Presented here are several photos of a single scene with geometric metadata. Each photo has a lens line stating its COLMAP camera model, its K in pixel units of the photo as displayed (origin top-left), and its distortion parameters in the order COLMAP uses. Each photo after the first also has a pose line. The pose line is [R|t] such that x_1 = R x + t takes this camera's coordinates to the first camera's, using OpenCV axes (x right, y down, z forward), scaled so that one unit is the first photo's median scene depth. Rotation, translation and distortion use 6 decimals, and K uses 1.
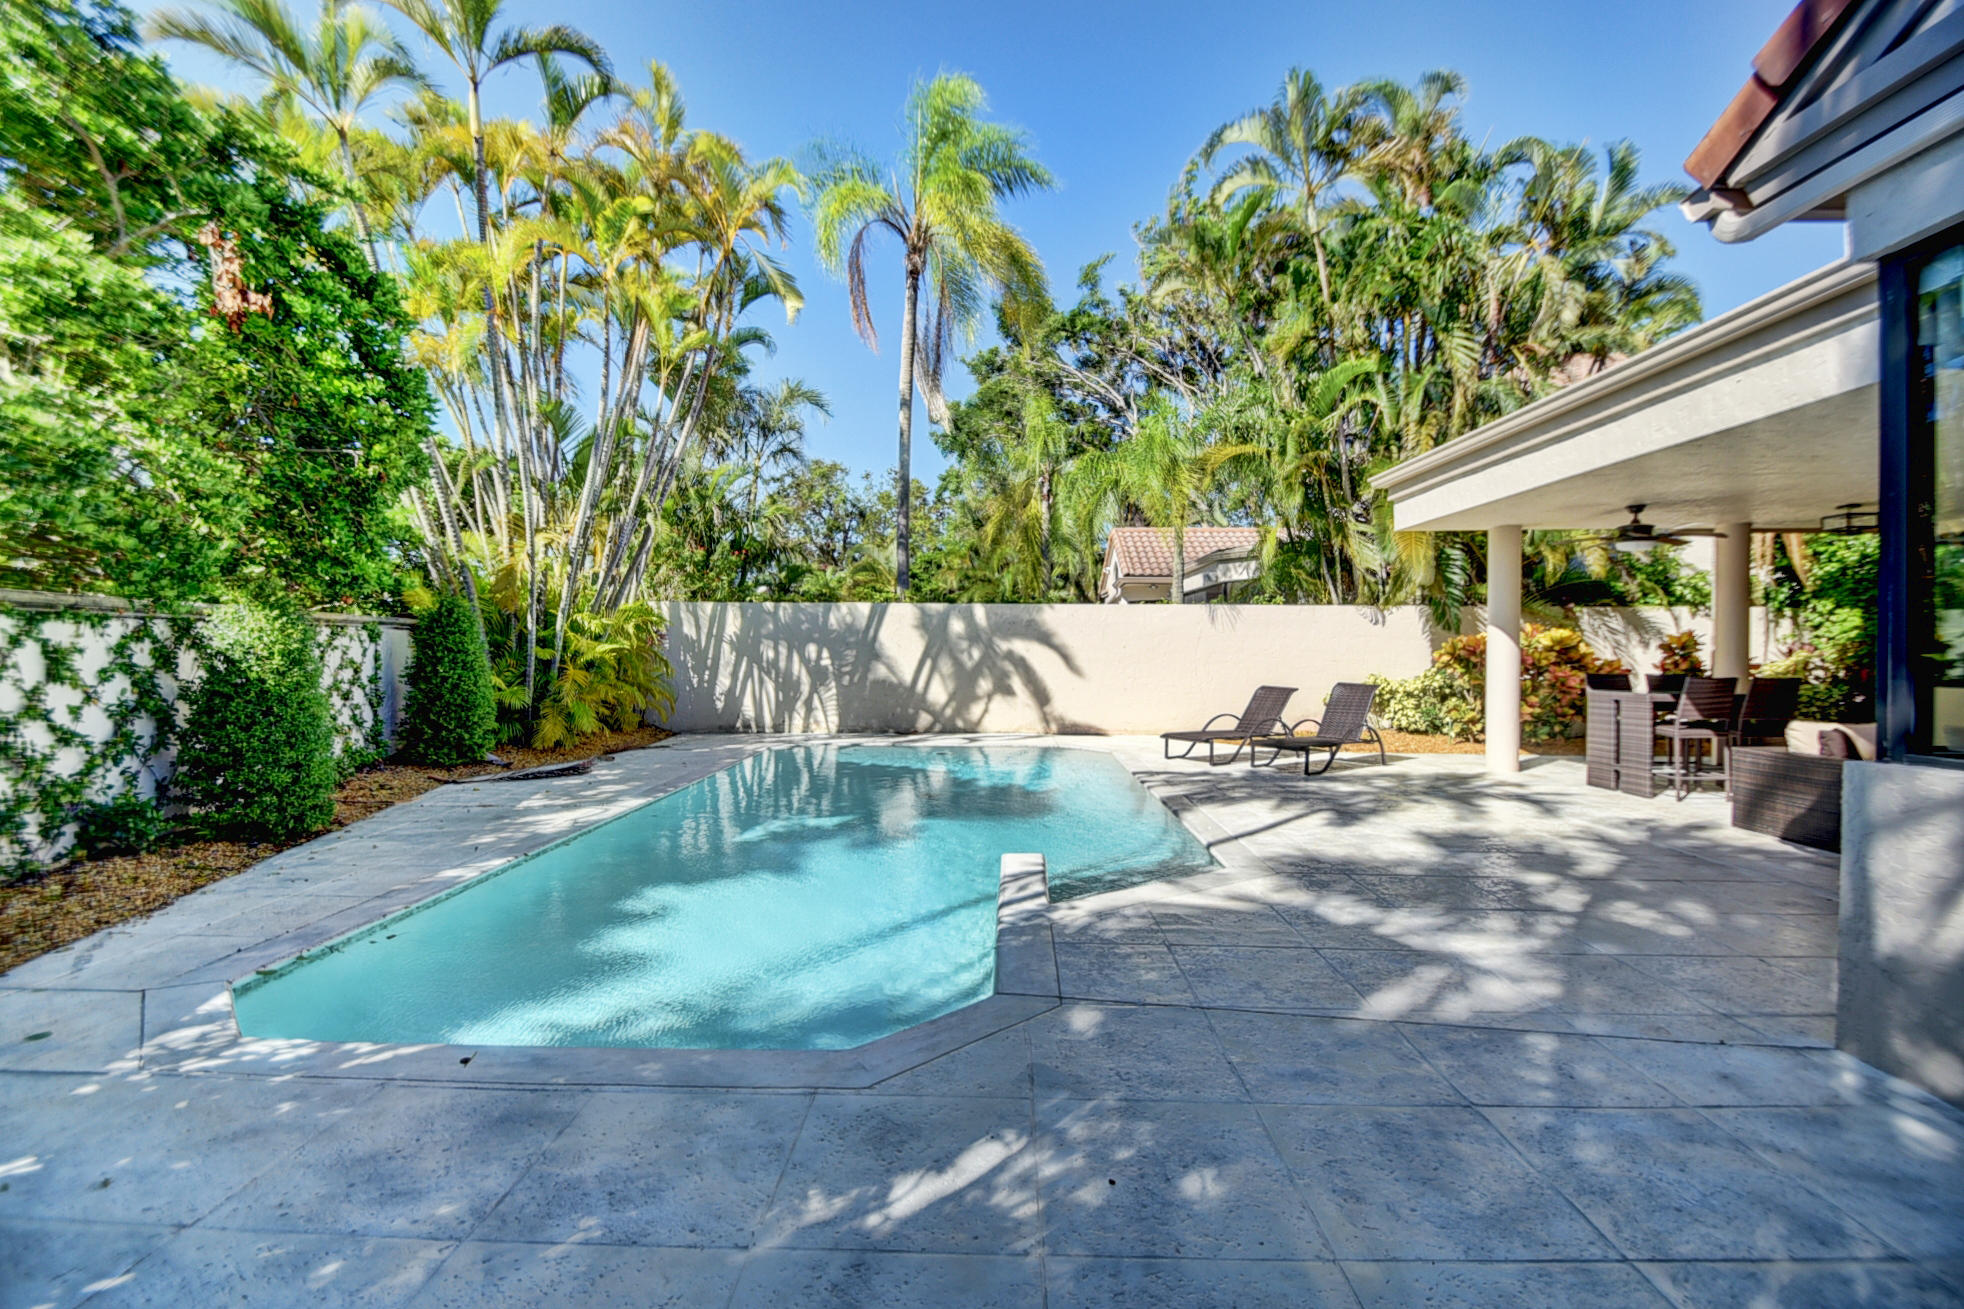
lens RADIAL K [[863.7, 0, 987.7], [0, 863.7, 659.6], [0, 0, 1]] dist [0.008523, -0.014048]
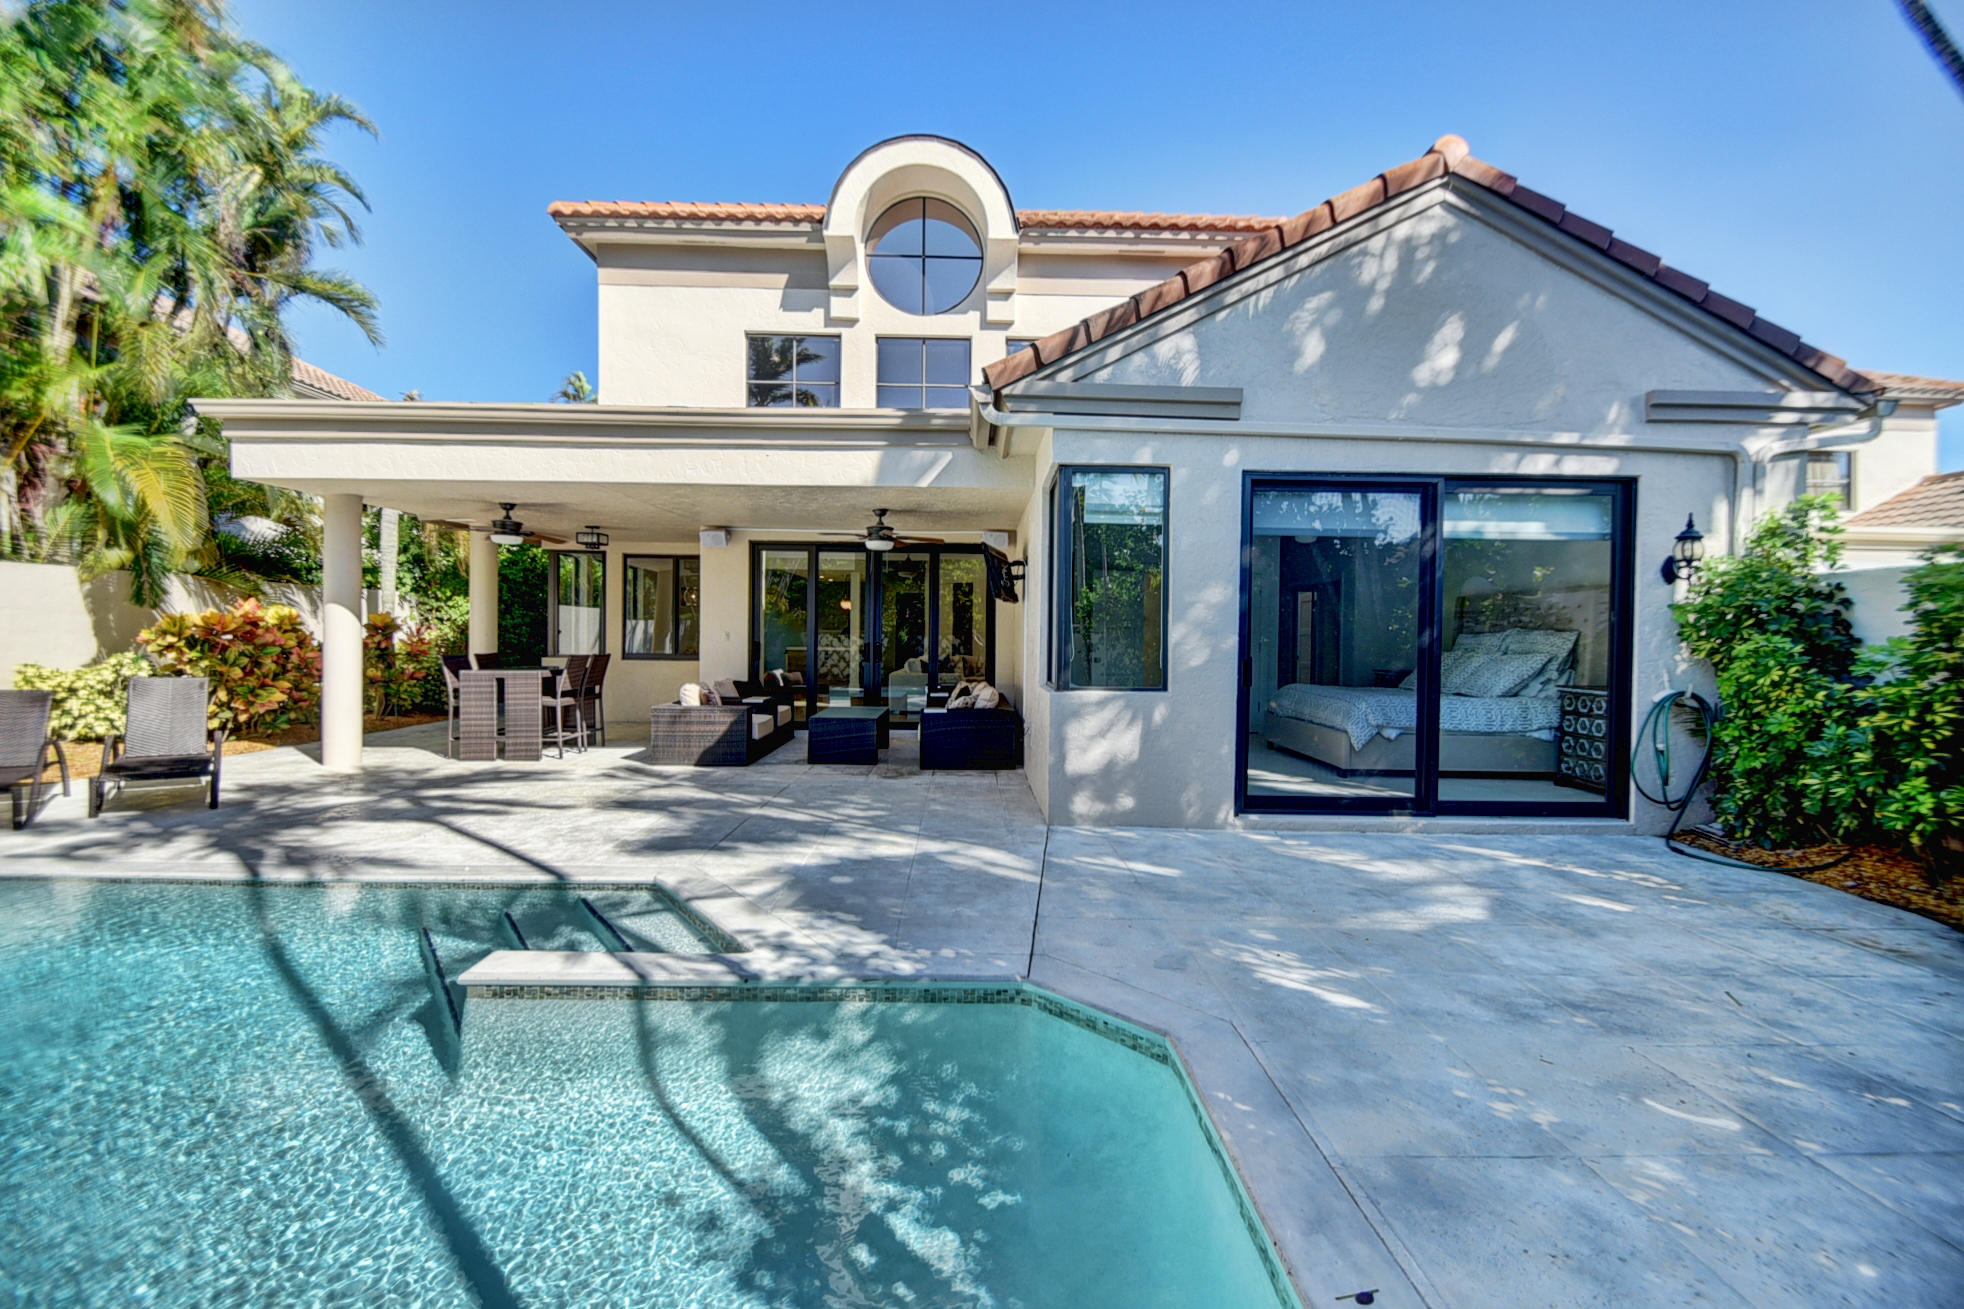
lens RADIAL K [[863.7, 0, 993.8], [0, 863.7, 640.0], [0, 0, 1]] dist [0.008523, -0.014048]
pose [[-0.050808, -0.010419, 0.998654, -0.368937], [0.003104, 0.999939, 0.010590, -0.010439], [-0.998704, 0.003638, -0.050772, 0.393251]]
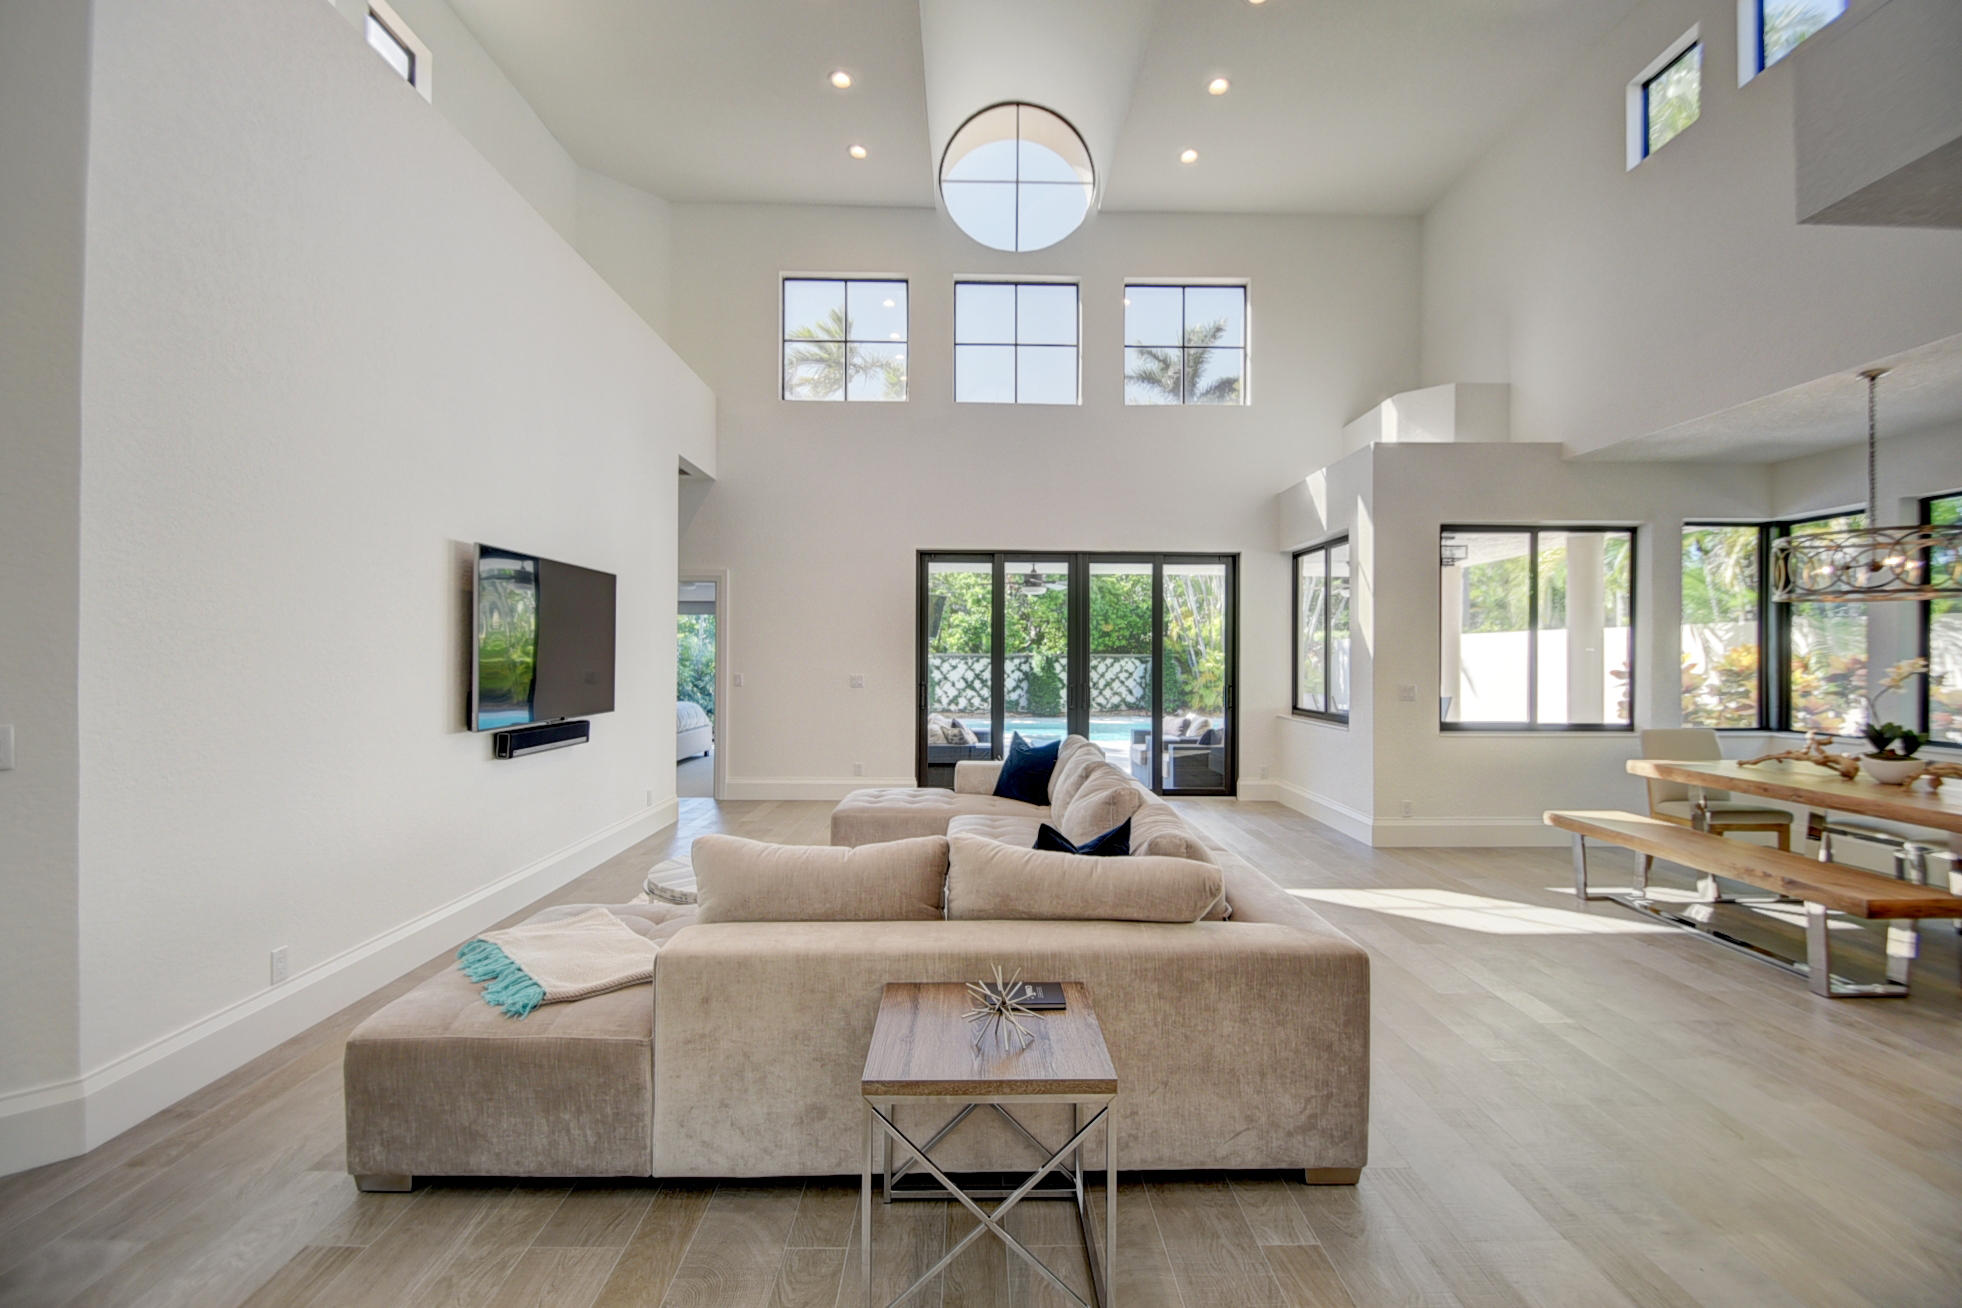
lens RADIAL K [[862.8, 0, 996.3], [0, 862.8, 657.3], [0, 0, 1]] dist [0.008523, -0.014048]
pose [[0.042501, -0.007666, -0.999067, 1.836507], [-0.017158, 0.999817, -0.008402, -0.009183], [0.998949, 0.017499, 0.042362, 0.388993]]
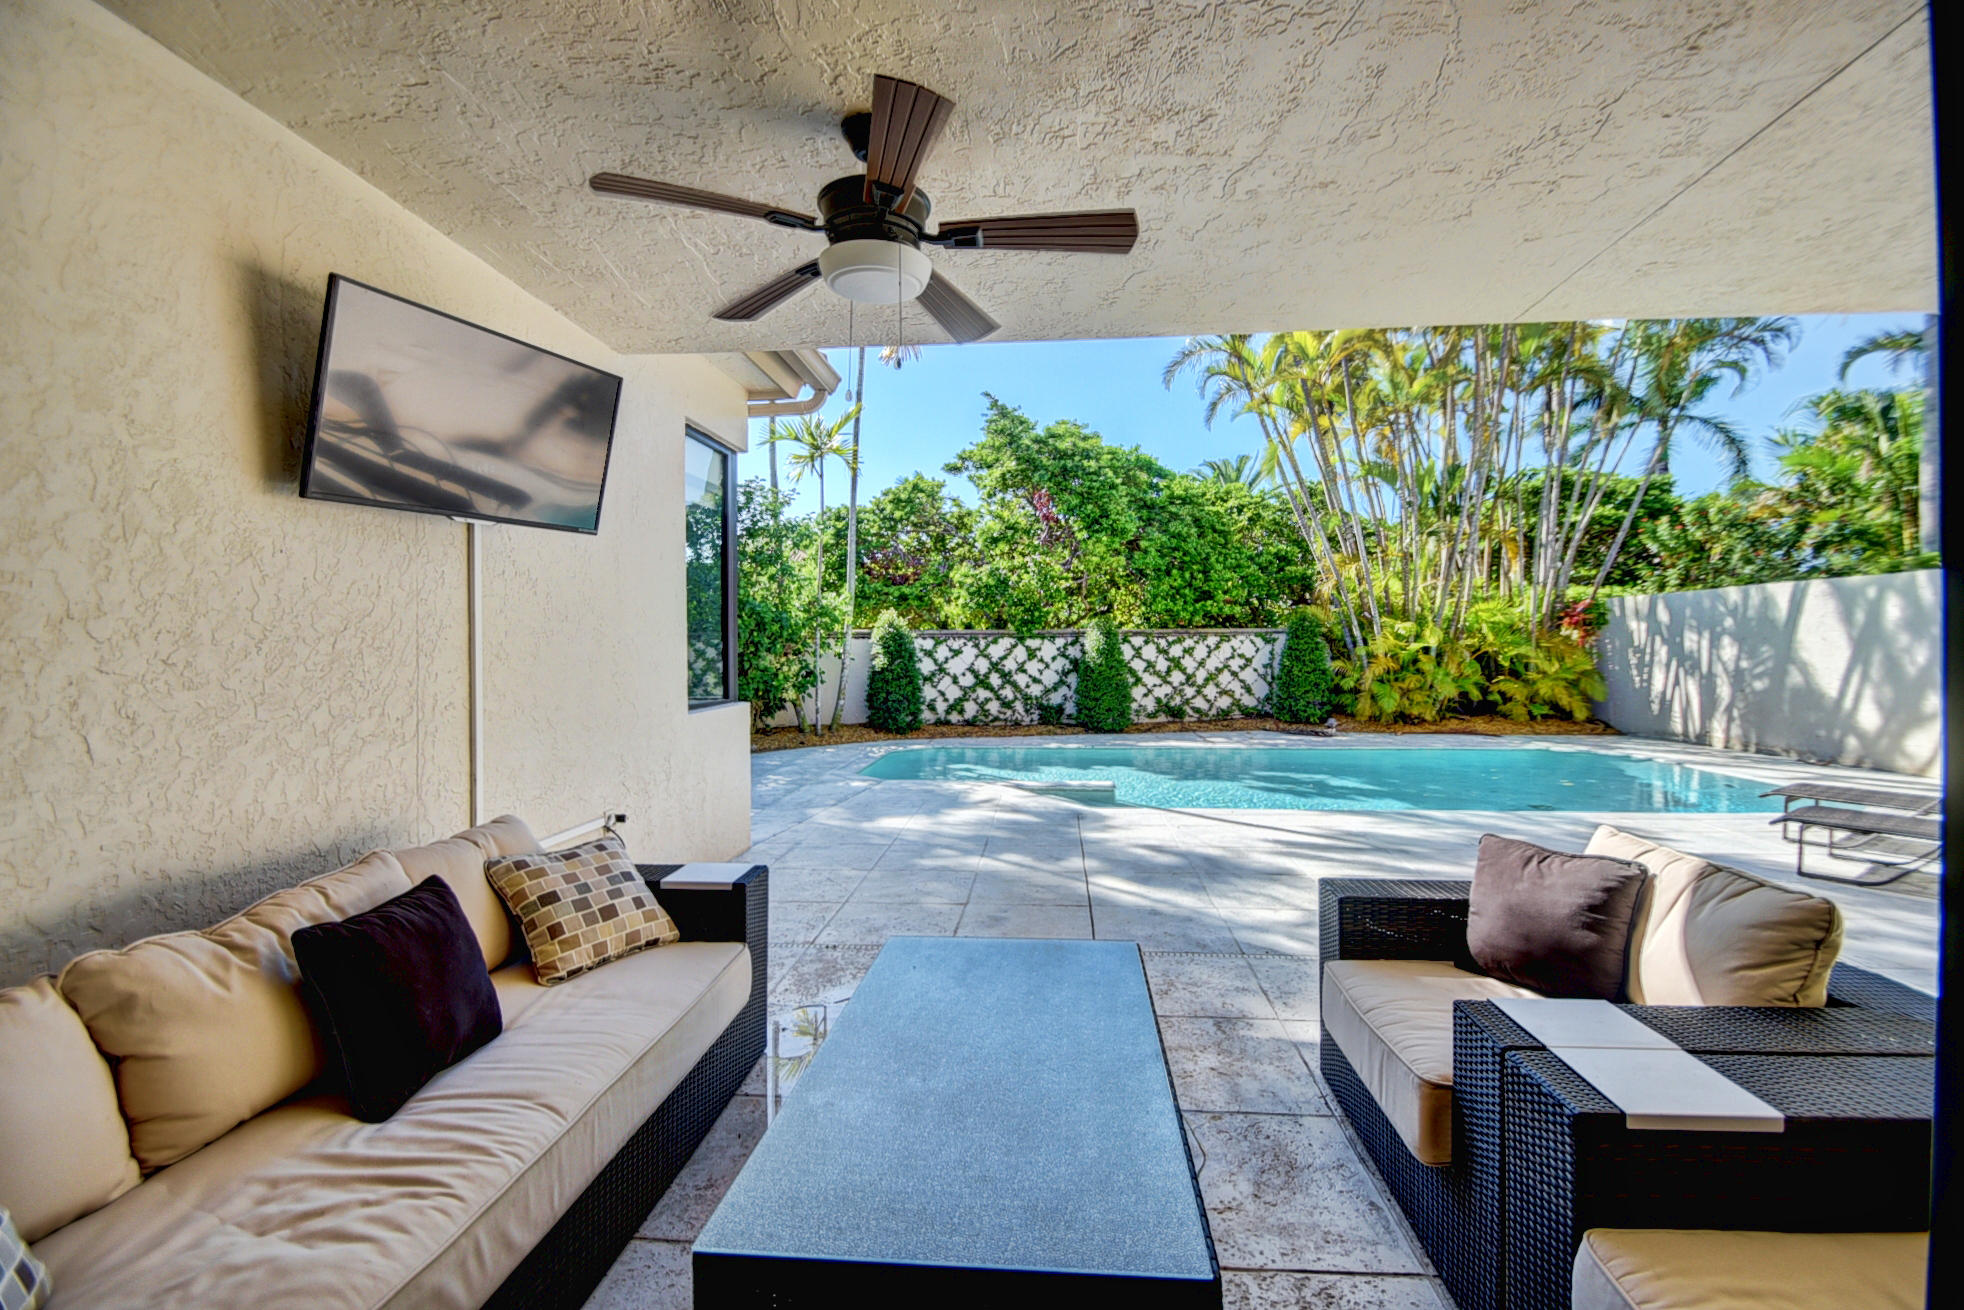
lens RADIAL K [[863.7, 0, 997.0], [0, 863.7, 646.1], [0, 0, 1]] dist [0.008523, -0.014048]
pose [[-0.057338, -0.000445, -0.998355, 0.920933], [-0.008052, 0.999968, 0.000016, -0.010408], [0.998322, 0.008040, -0.057340, 0.524987]]
